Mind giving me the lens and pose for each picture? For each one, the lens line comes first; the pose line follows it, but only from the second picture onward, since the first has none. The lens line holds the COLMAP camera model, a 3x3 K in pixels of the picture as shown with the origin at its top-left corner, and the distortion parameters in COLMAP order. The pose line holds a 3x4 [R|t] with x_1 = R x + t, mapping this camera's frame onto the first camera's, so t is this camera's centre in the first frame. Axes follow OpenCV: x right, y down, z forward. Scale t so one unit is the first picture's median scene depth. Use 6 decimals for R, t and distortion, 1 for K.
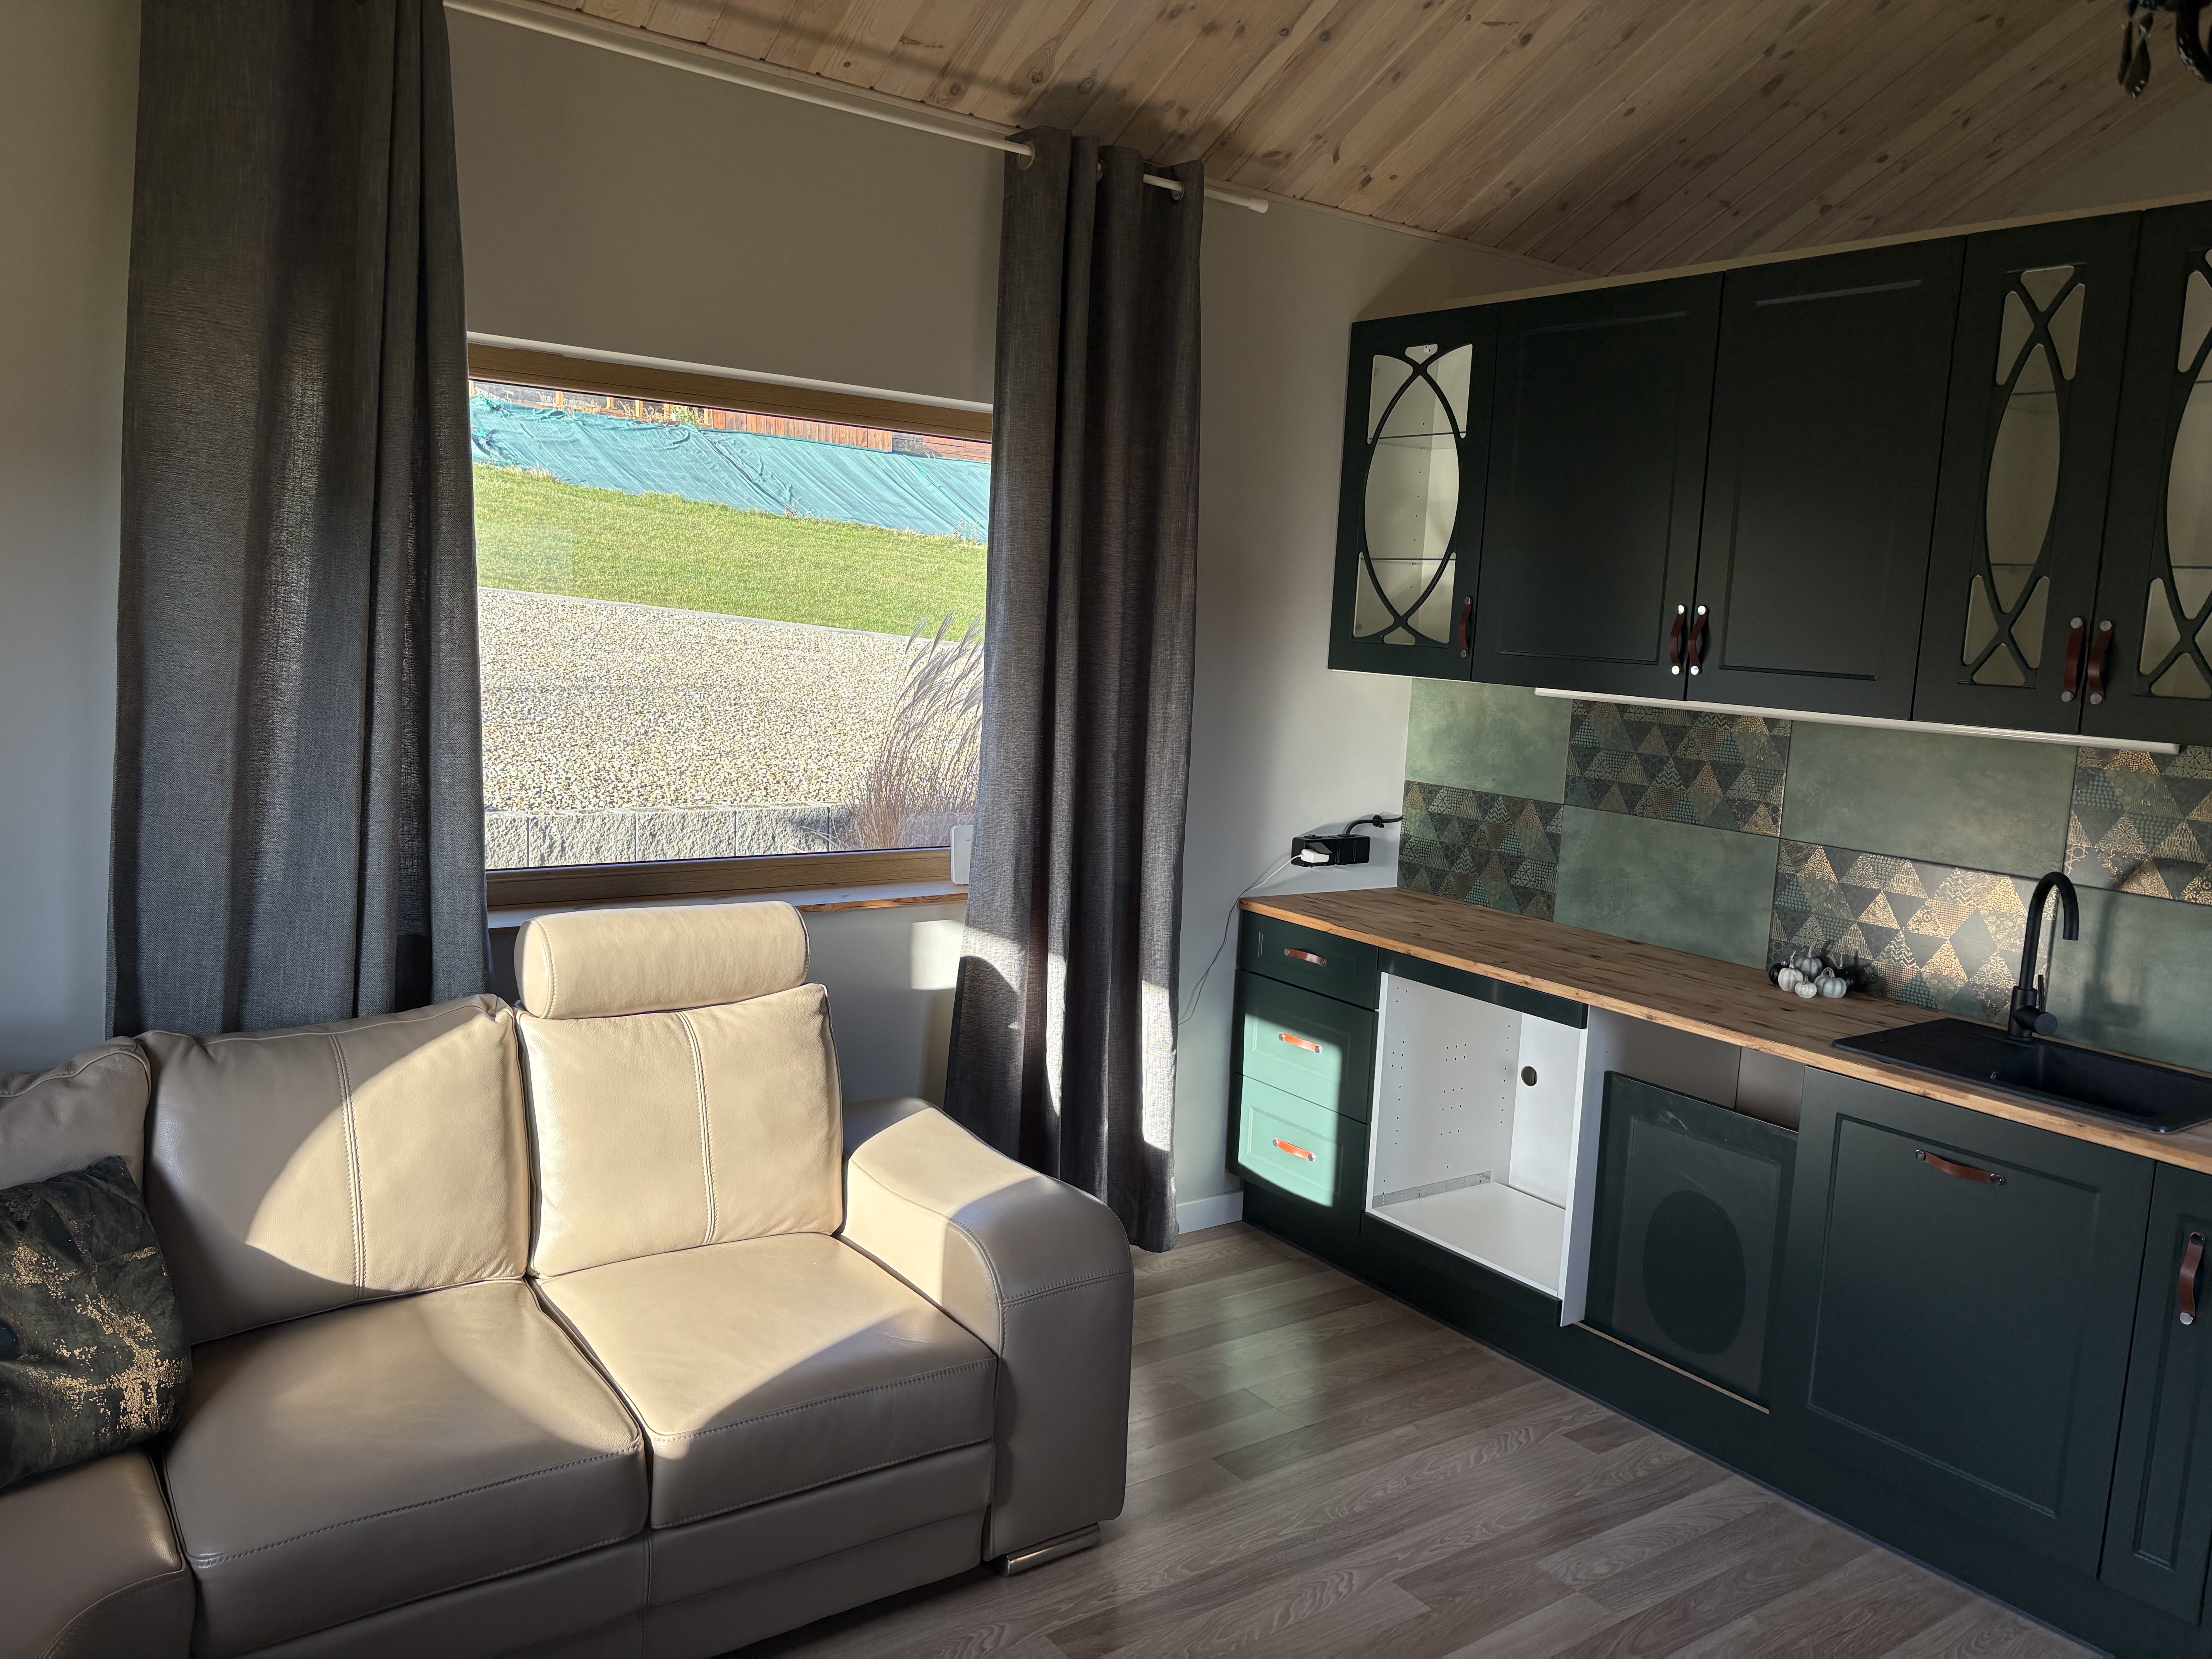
lens RADIAL K [[1691.5, 0, 1109.7], [0, 1691.5, 824.4], [0, 0, 1]] dist [0.057390, -0.055955]
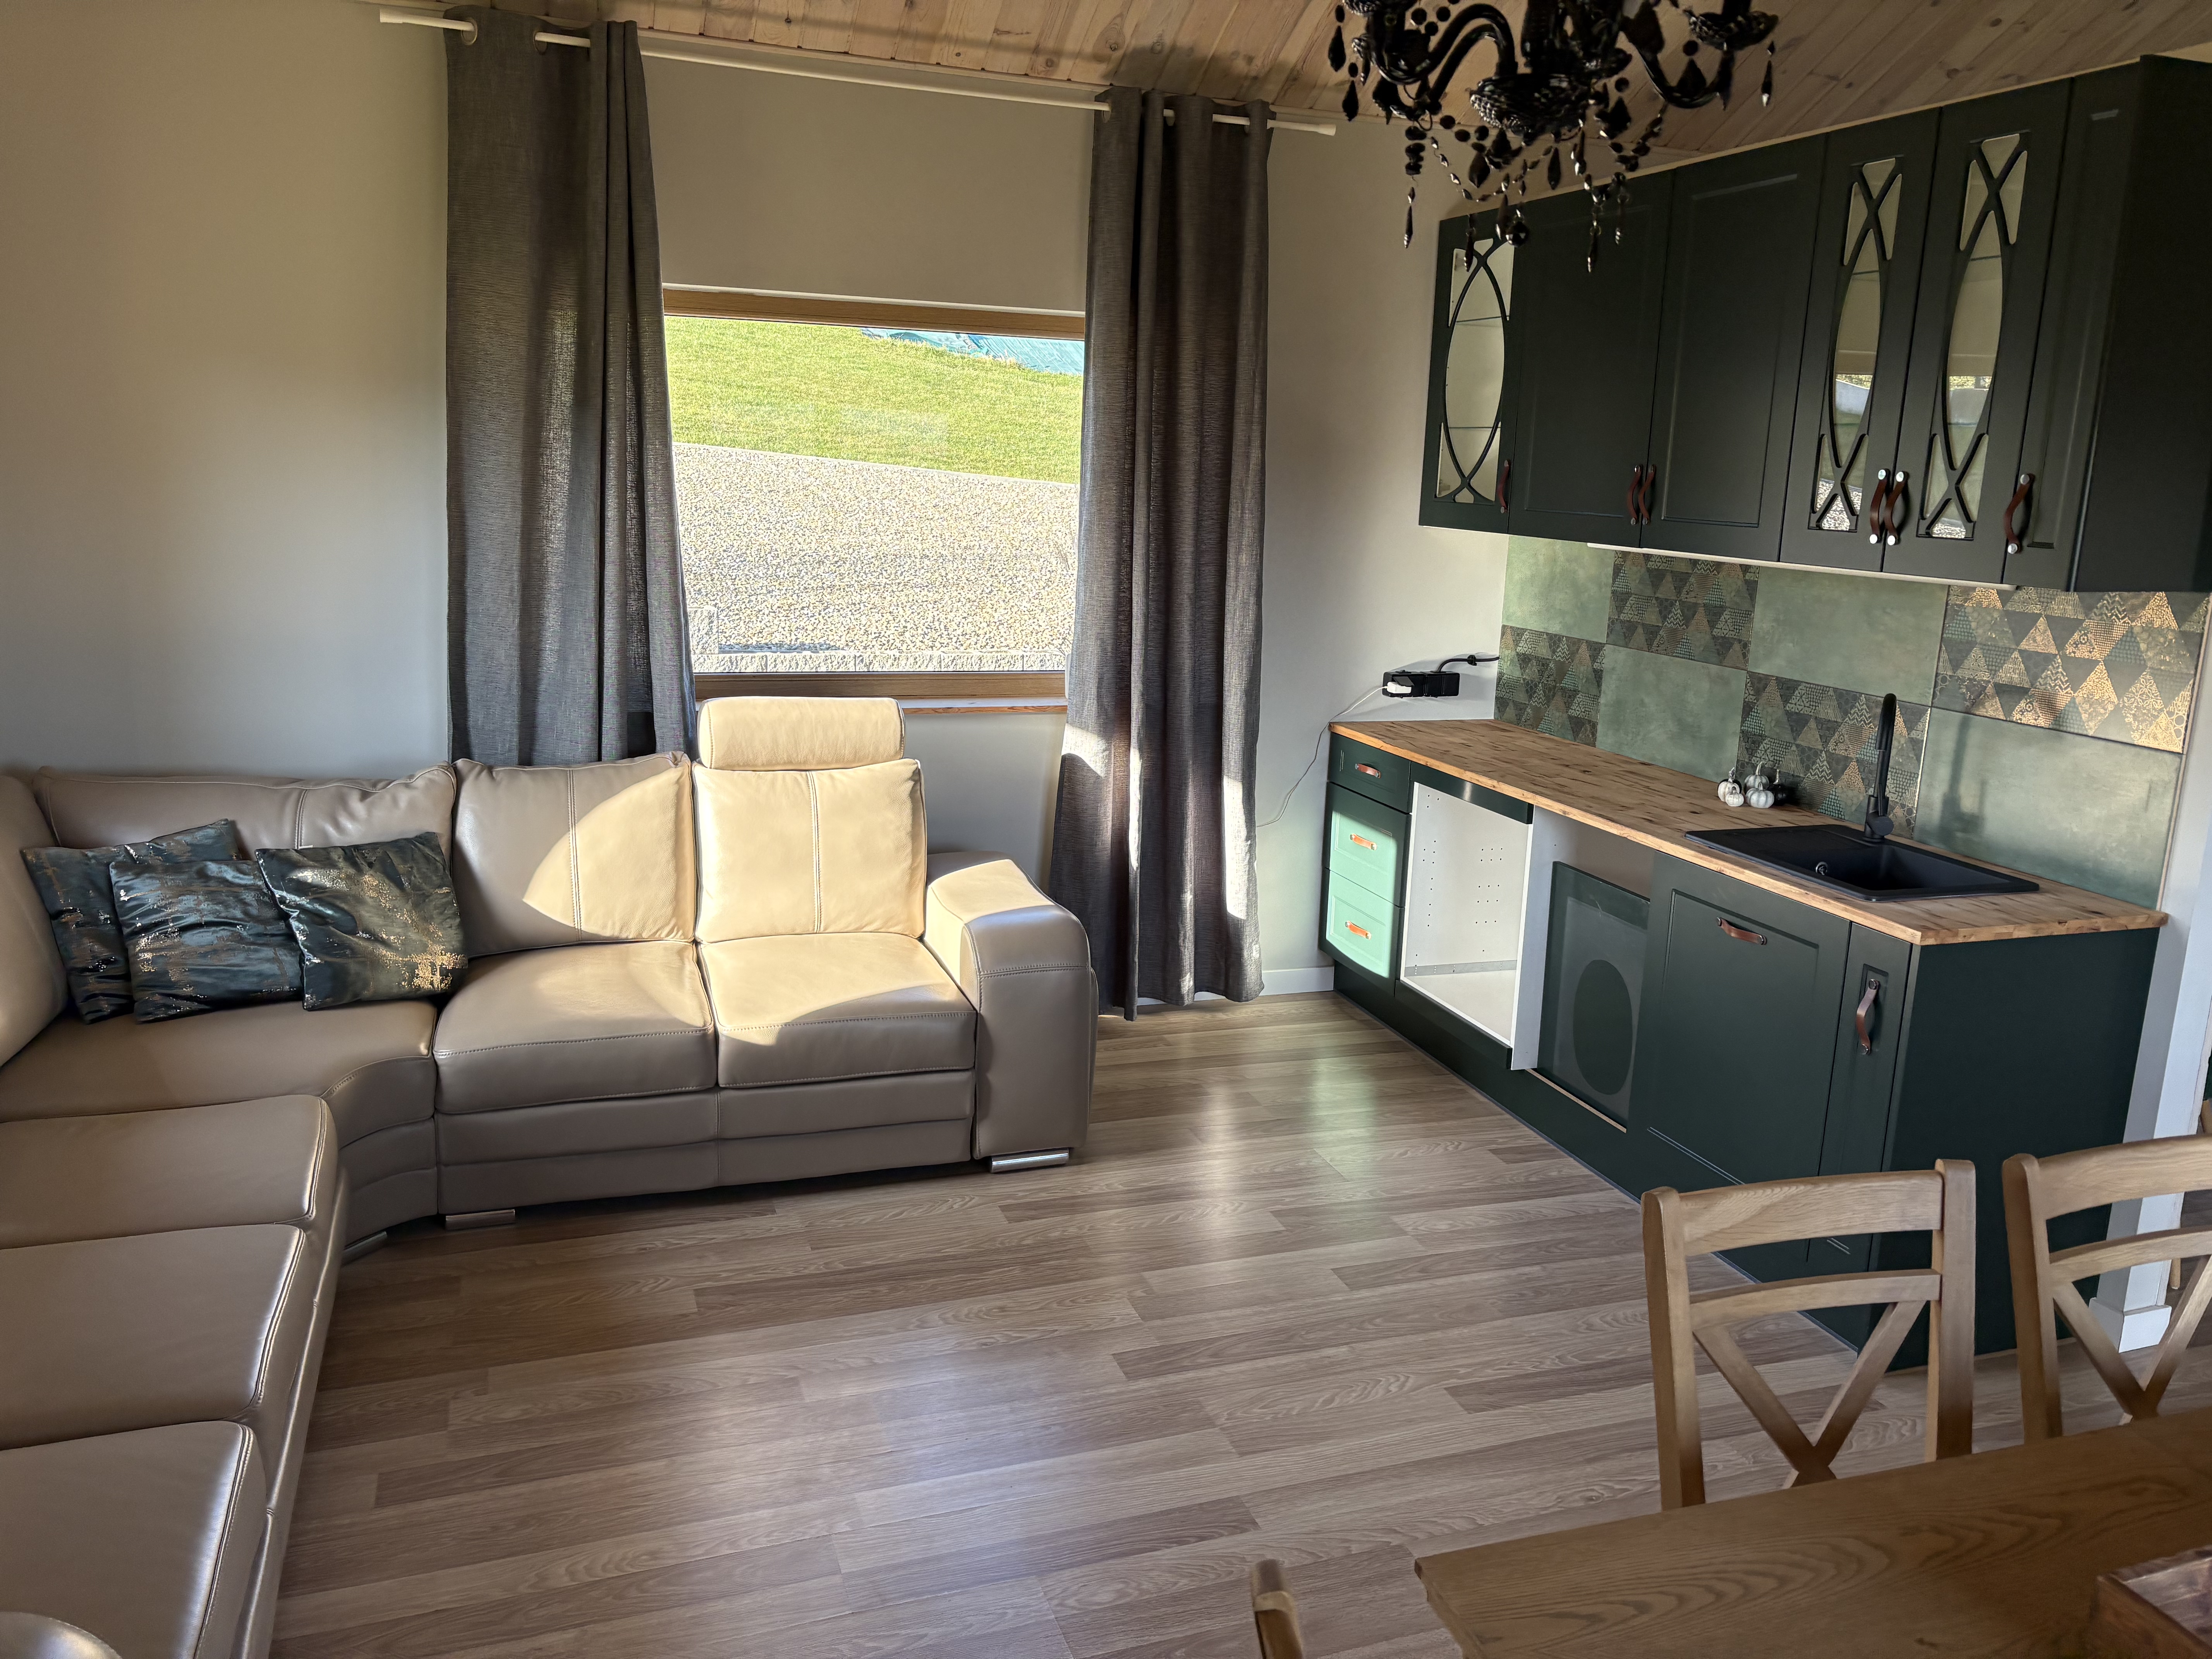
lens RADIAL K [[1691.5, 0, 1108.1], [0, 1691.5, 825.4], [0, 0, 1]] dist [0.057390, -0.055955]
pose [[0.954489, 0.044965, -0.294836, 0.375727], [-0.023221, 0.996773, 0.076843, 0.038424], [0.297340, -0.066500, 0.952453, -0.250538]]
